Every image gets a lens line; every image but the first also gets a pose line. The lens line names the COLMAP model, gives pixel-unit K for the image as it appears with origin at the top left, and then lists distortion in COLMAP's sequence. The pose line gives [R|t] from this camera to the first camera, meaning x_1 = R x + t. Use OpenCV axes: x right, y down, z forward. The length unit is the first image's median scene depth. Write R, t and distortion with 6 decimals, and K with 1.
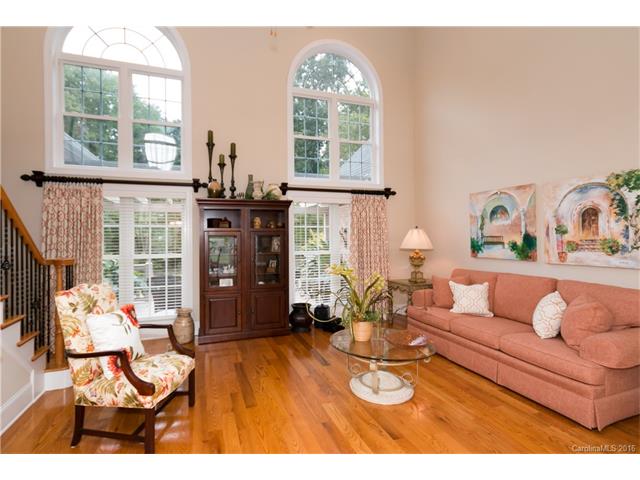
lens RADIAL K [[346.0, 0, 320.0], [0, 346.0, 240.0], [0, 0, 1]] dist [0.016031, 0.000079]
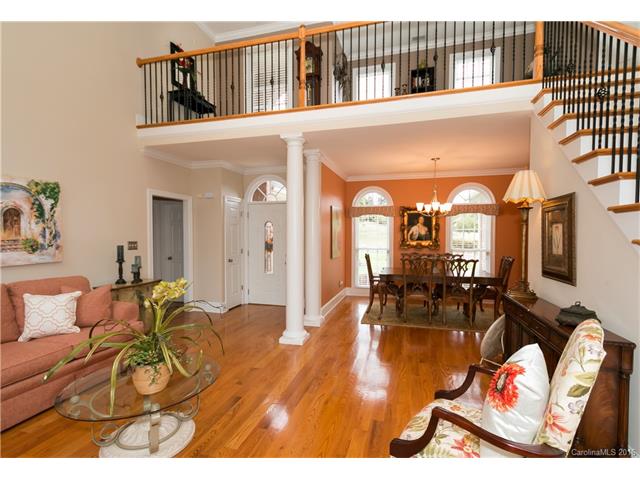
lens RADIAL K [[300.2, 0, 320.0], [0, 300.2, 240.0], [0, 0, 1]] dist [0.011098, 0.000023]
pose [[-0.807318, -0.005396, 0.590092, -0.479139], [0.011365, 0.999631, 0.024690, -0.012518], [-0.590007, 0.026639, -0.806959, 1.243286]]
